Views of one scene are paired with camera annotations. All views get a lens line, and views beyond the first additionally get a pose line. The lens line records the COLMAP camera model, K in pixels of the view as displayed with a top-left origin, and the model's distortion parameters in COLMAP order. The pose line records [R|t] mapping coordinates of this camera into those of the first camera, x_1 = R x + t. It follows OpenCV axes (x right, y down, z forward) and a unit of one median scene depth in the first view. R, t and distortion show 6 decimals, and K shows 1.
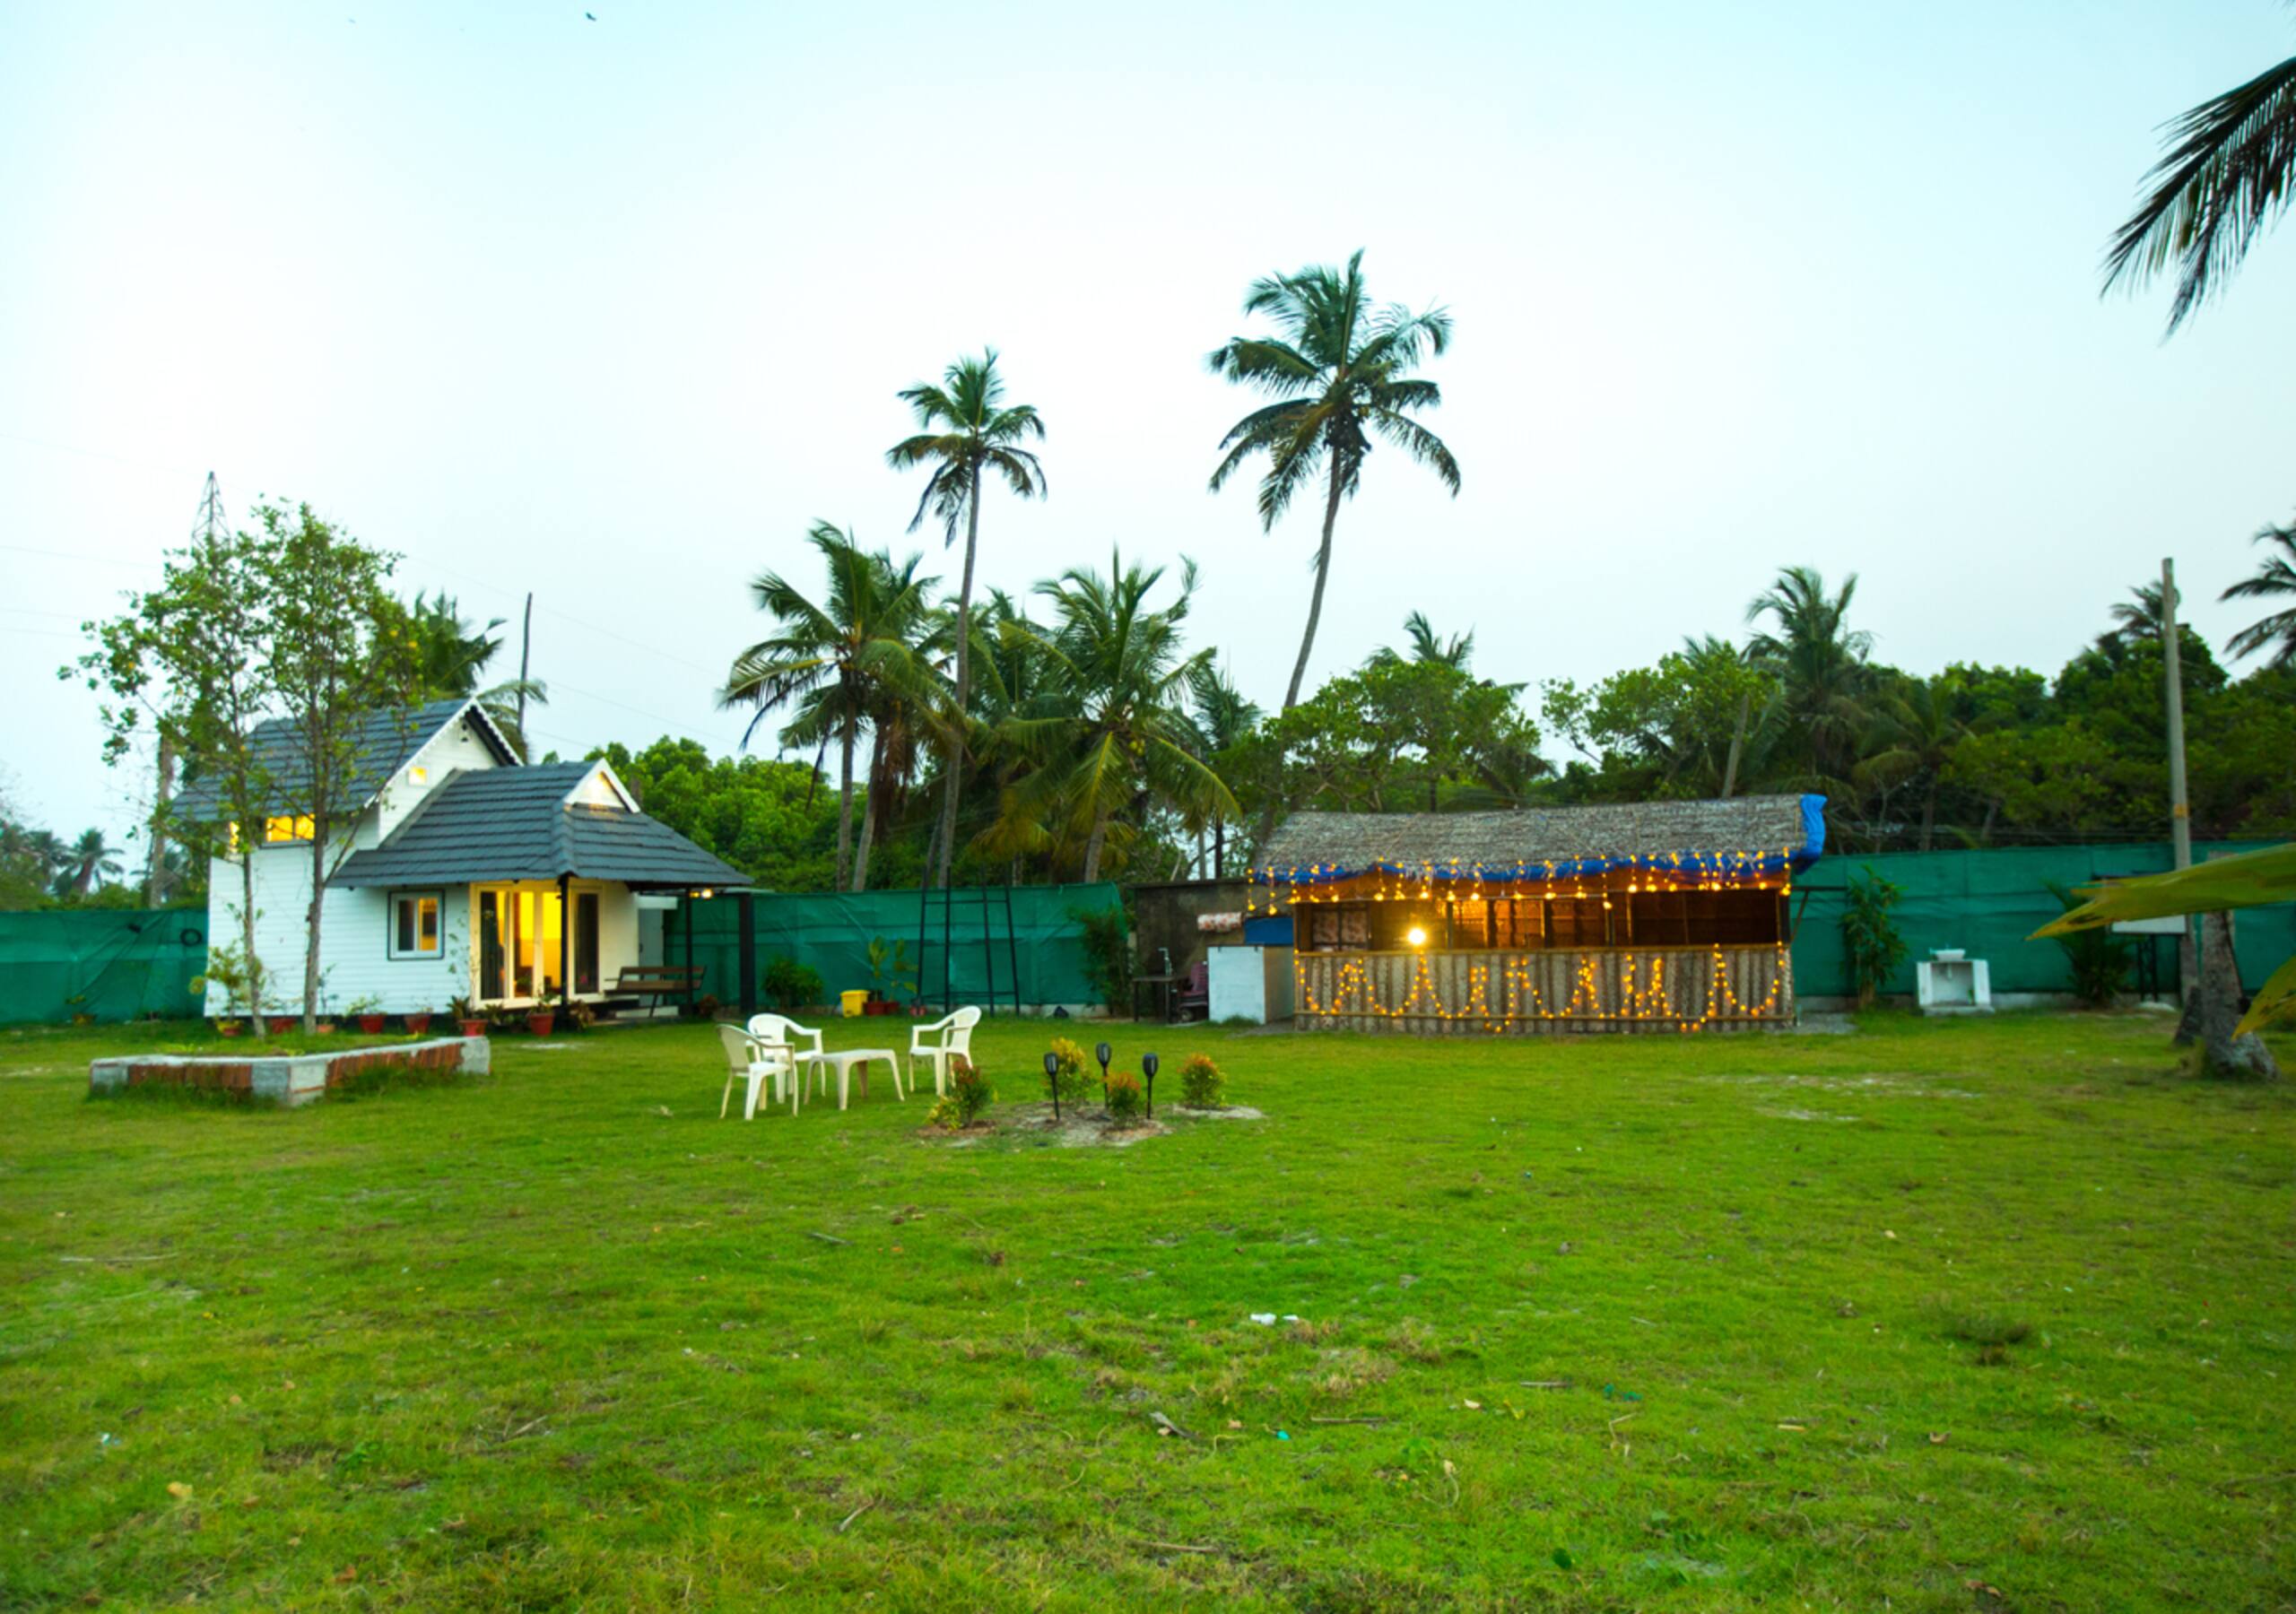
lens RADIAL K [[1667.3, 0, 1229.3], [0, 1667.3, 814.0], [0, 0, 1]] dist [0.000702, 0.004358]
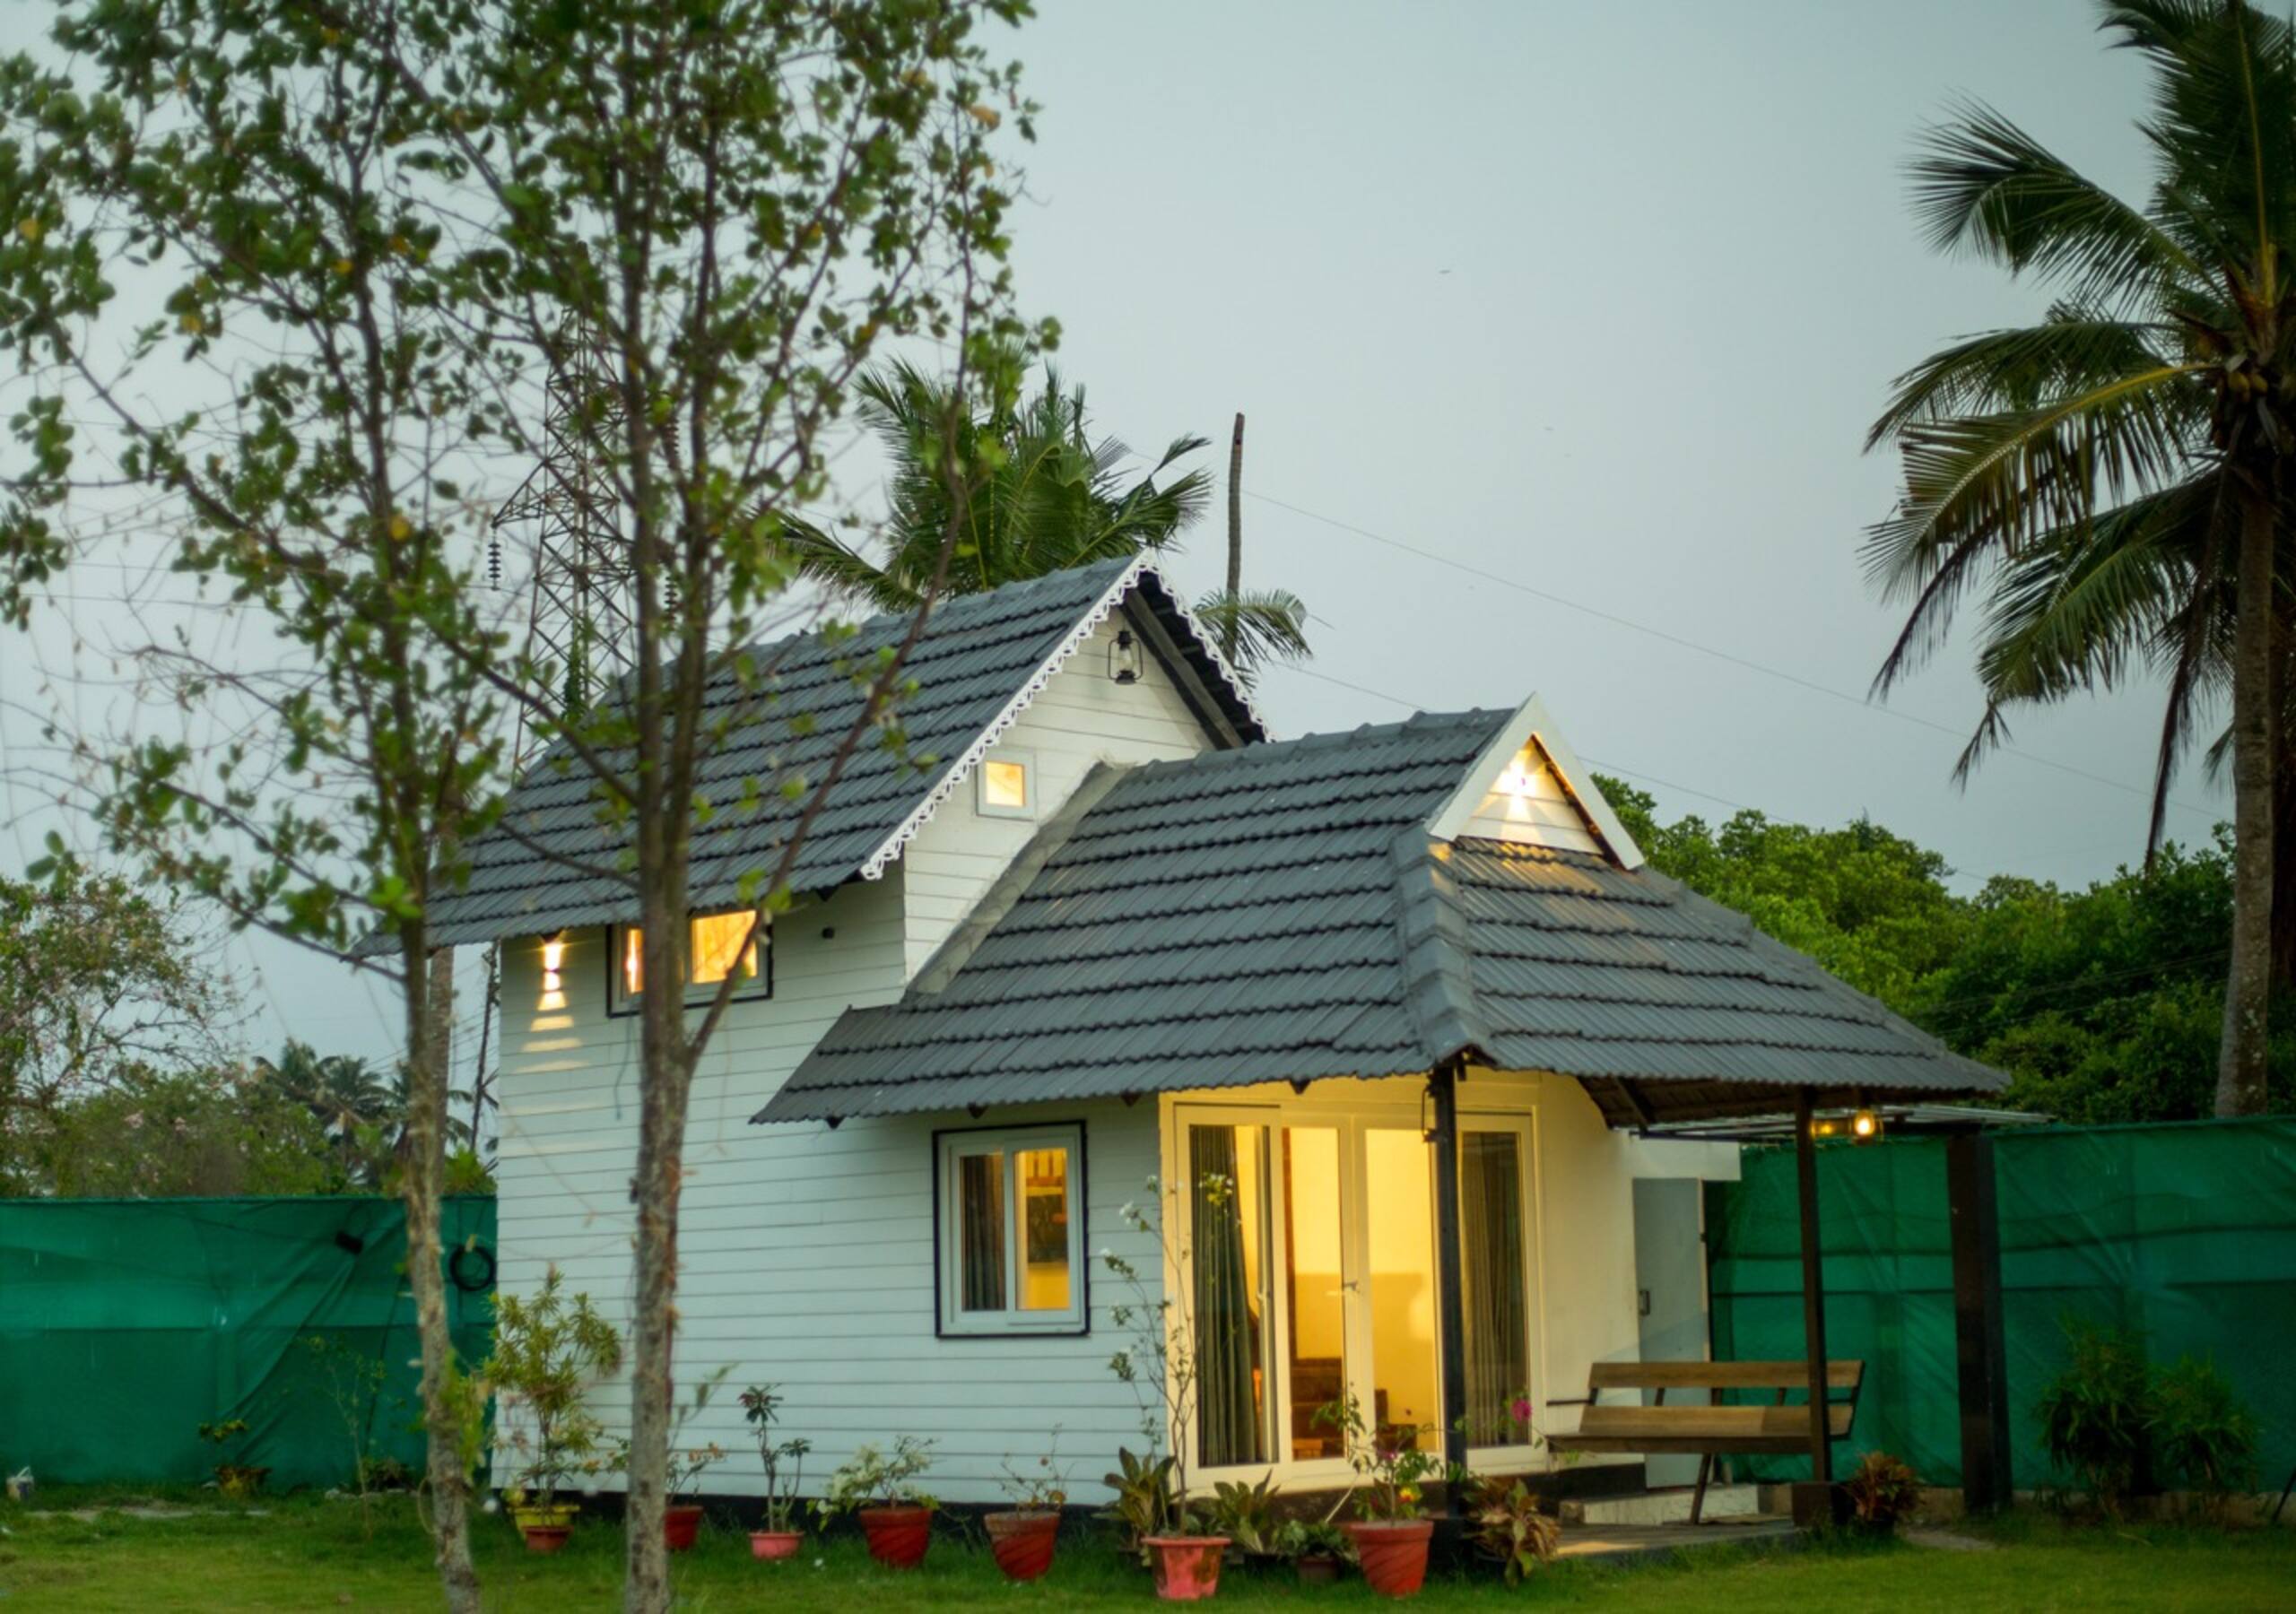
lens RADIAL K [[3674.7, 0, 1148.0], [0, 3674.7, 807.0], [0, 0, 1]] dist [-0.104036, 0.022563]
pose [[0.915634, -0.050664, -0.398809, -0.165895], [0.029147, 0.997783, -0.059837, 0.026386], [0.400956, 0.043165, 0.915080, 0.336938]]
